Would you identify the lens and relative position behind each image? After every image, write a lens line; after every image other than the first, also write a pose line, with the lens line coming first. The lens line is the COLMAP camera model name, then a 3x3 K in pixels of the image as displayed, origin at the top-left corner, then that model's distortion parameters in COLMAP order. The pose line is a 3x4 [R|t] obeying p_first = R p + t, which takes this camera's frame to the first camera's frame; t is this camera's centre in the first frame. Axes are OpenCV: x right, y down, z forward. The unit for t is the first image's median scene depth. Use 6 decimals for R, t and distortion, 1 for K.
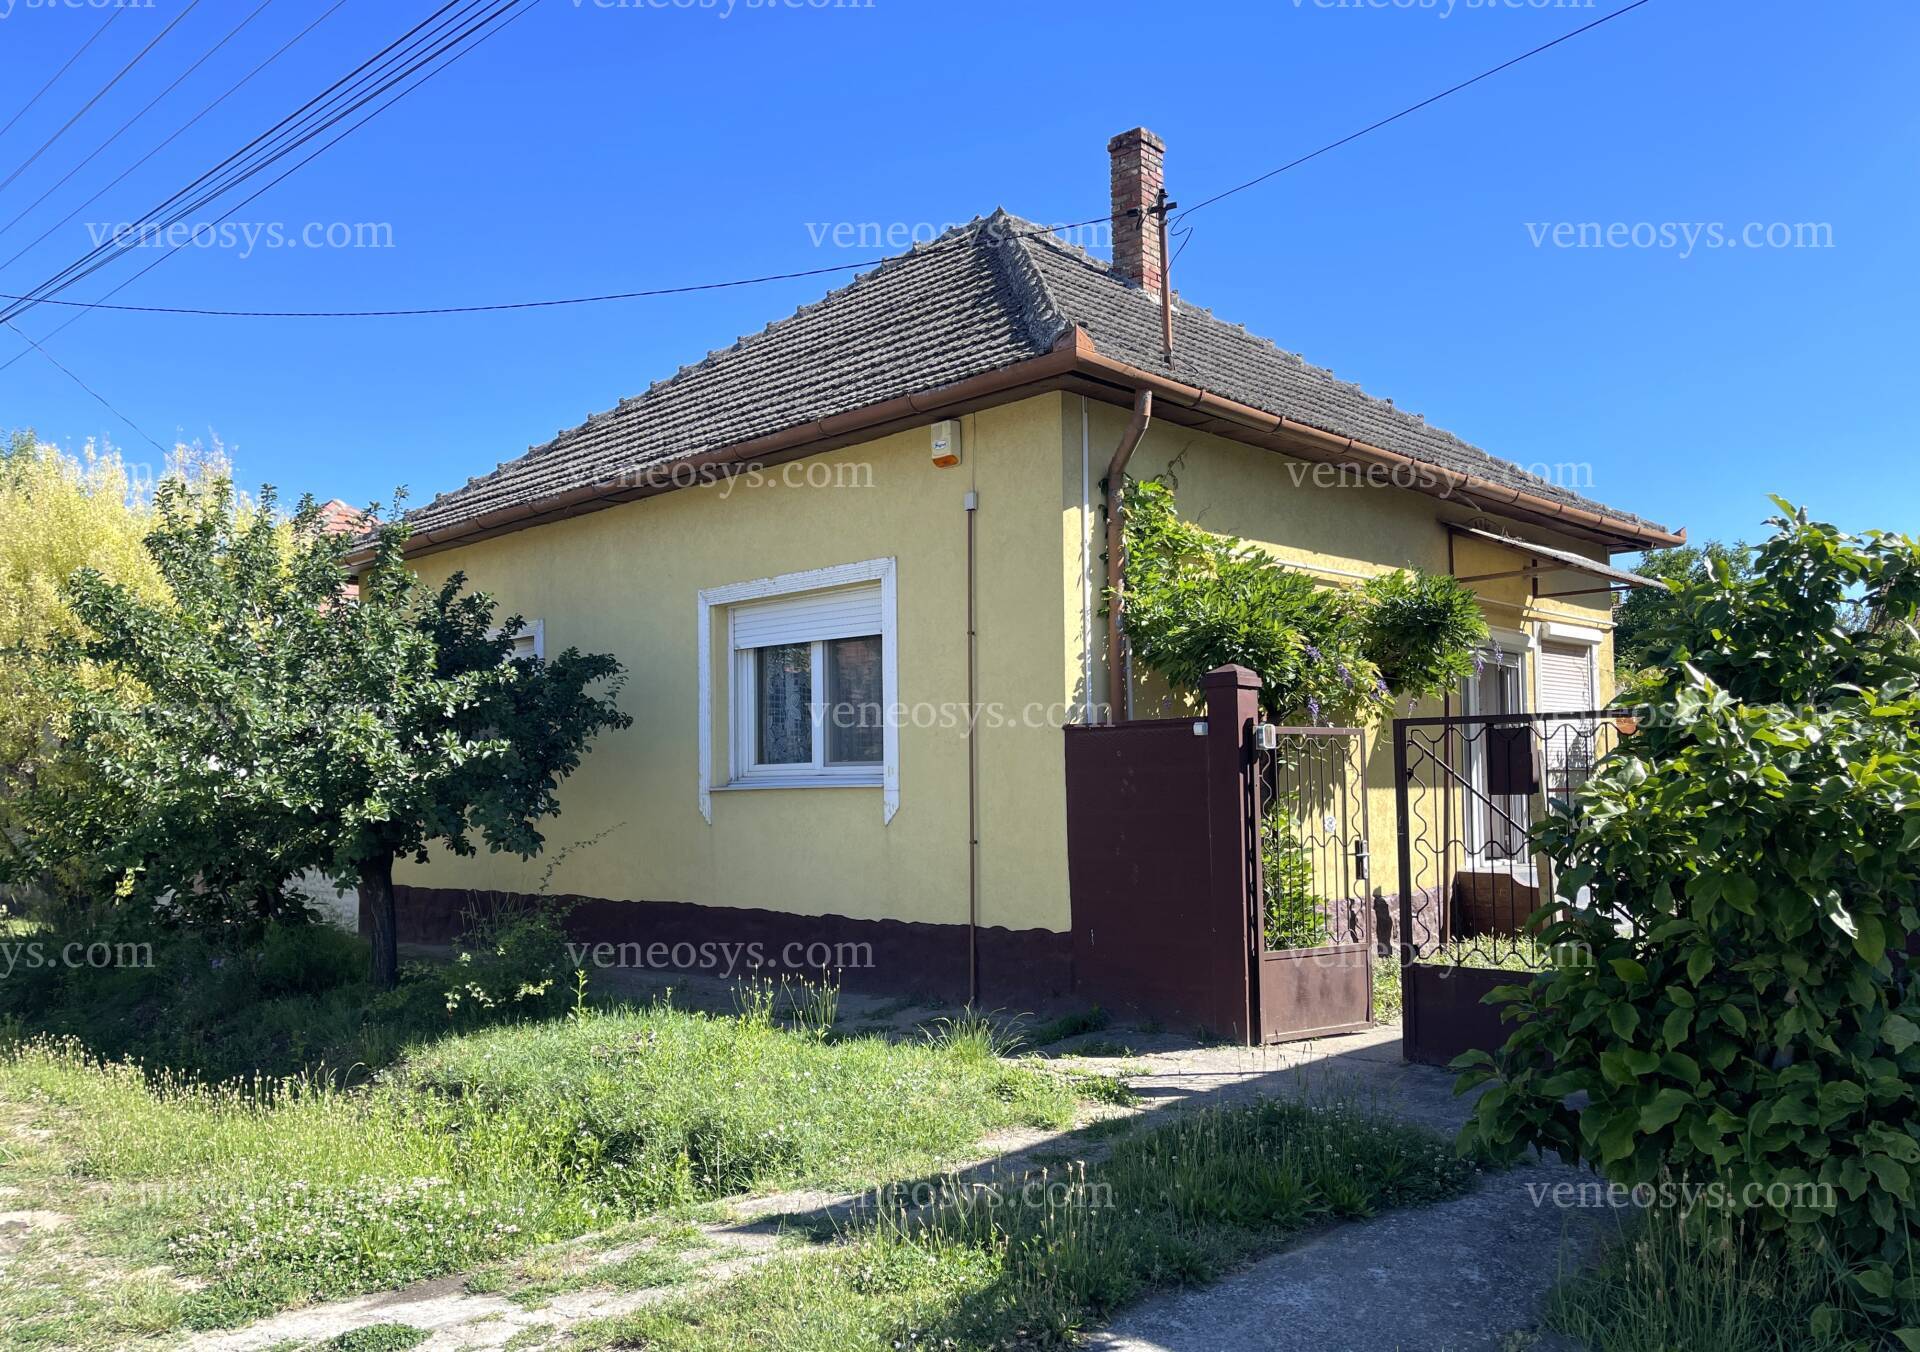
lens RADIAL K [[1486.2, 0, 967.2], [0, 1486.2, 726.6], [0, 0, 1]] dist [0.070846, -0.102729]
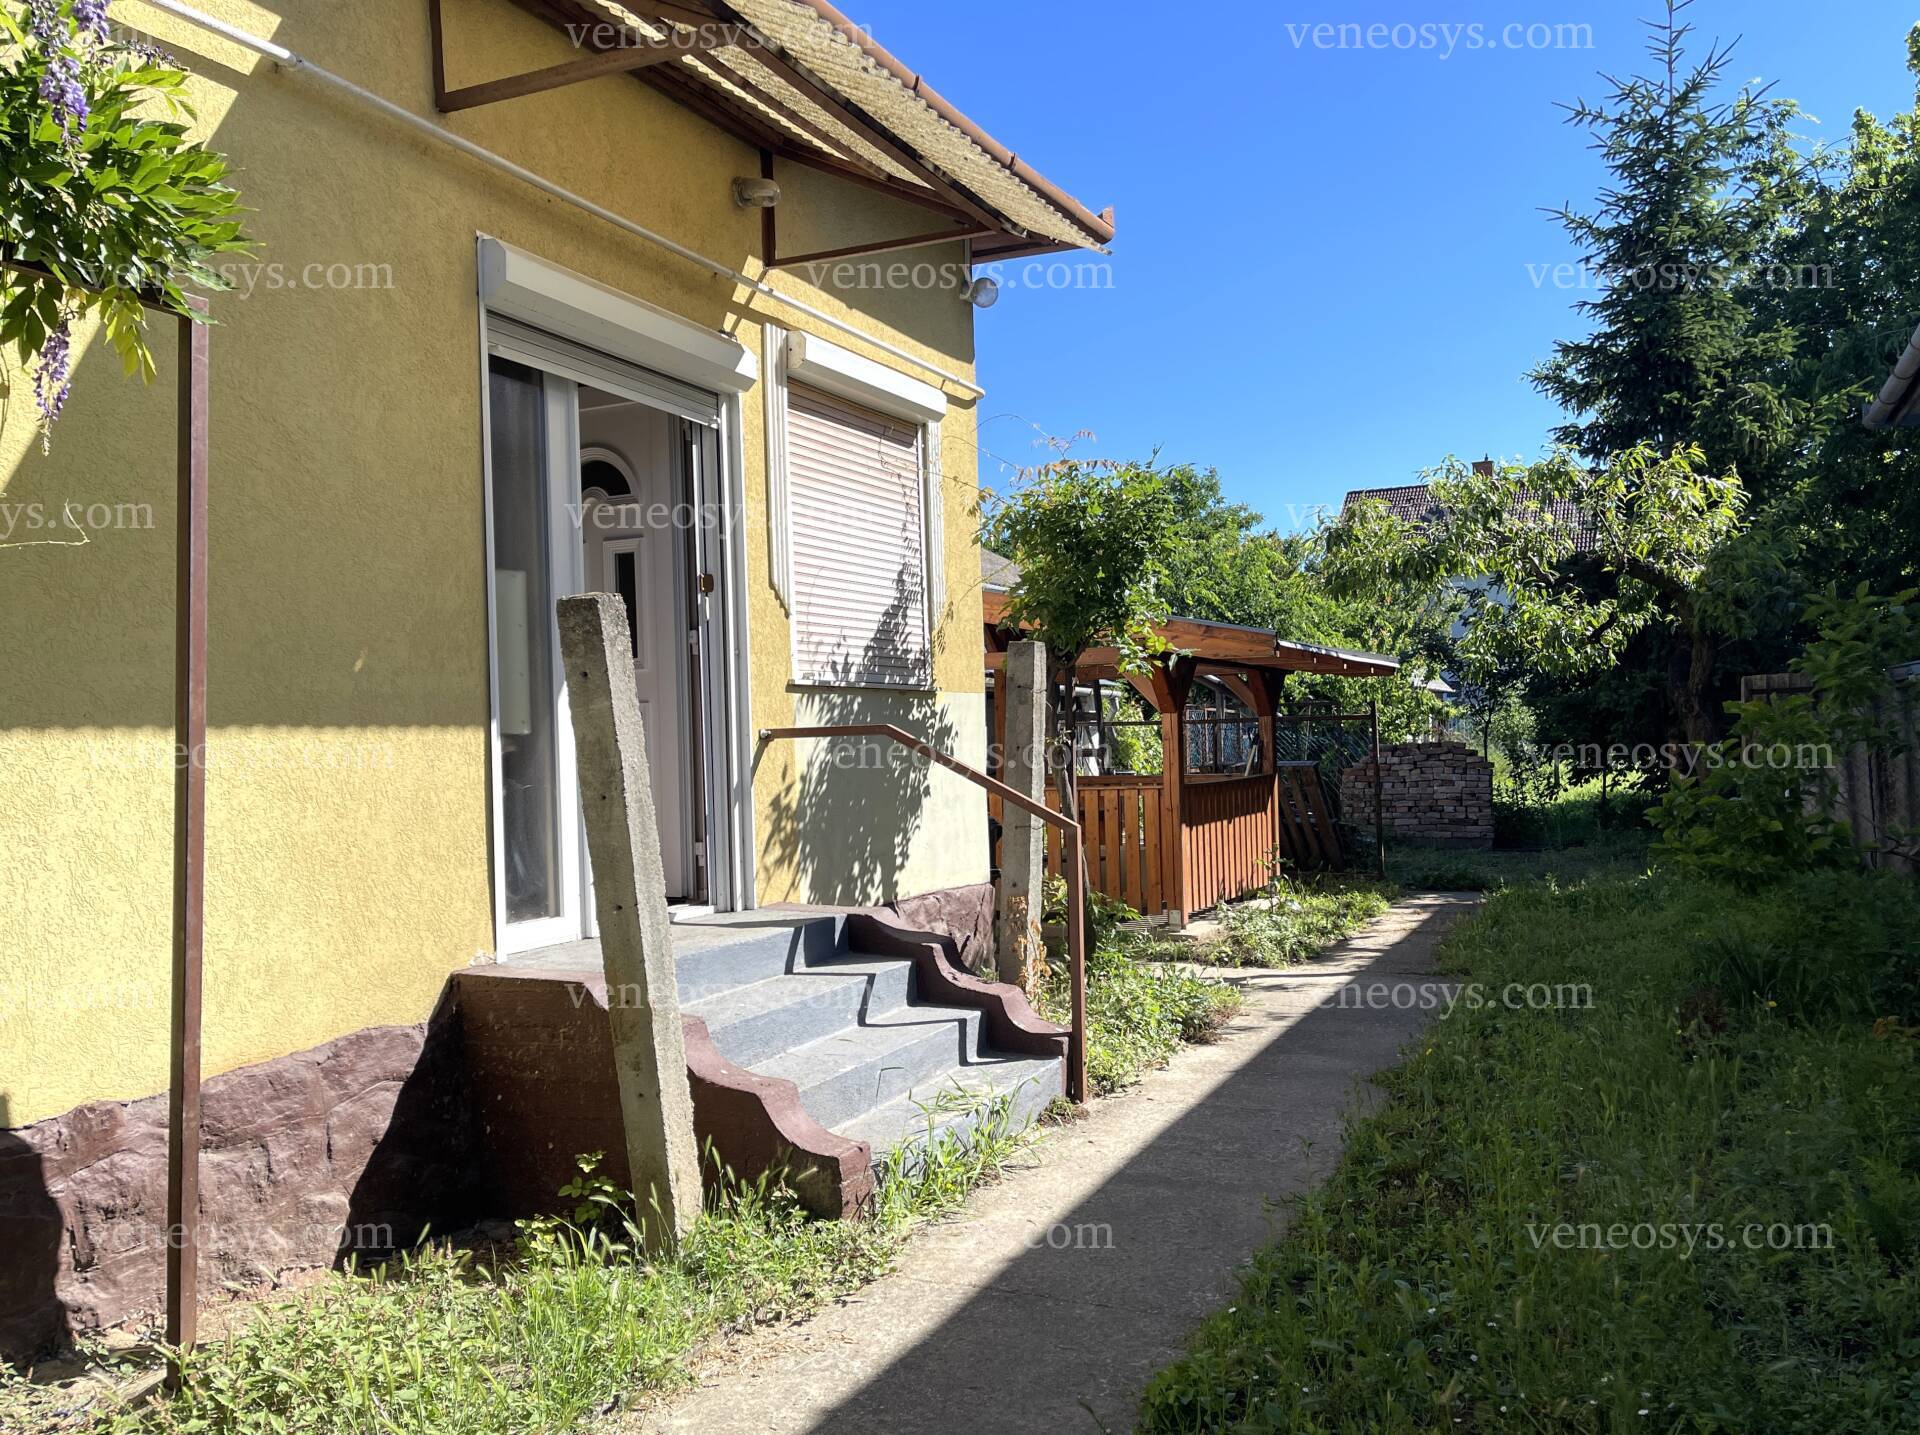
lens RADIAL K [[1495.0, 0, 951.9], [0, 1495.0, 735.0], [0, 0, 1]] dist [0.067408, -0.082754]
pose [[0.953581, -0.011276, 0.300927, 0.430595], [0.001270, 0.999440, 0.033426, 0.041982], [-0.301135, -0.031492, 0.953061, 0.837540]]
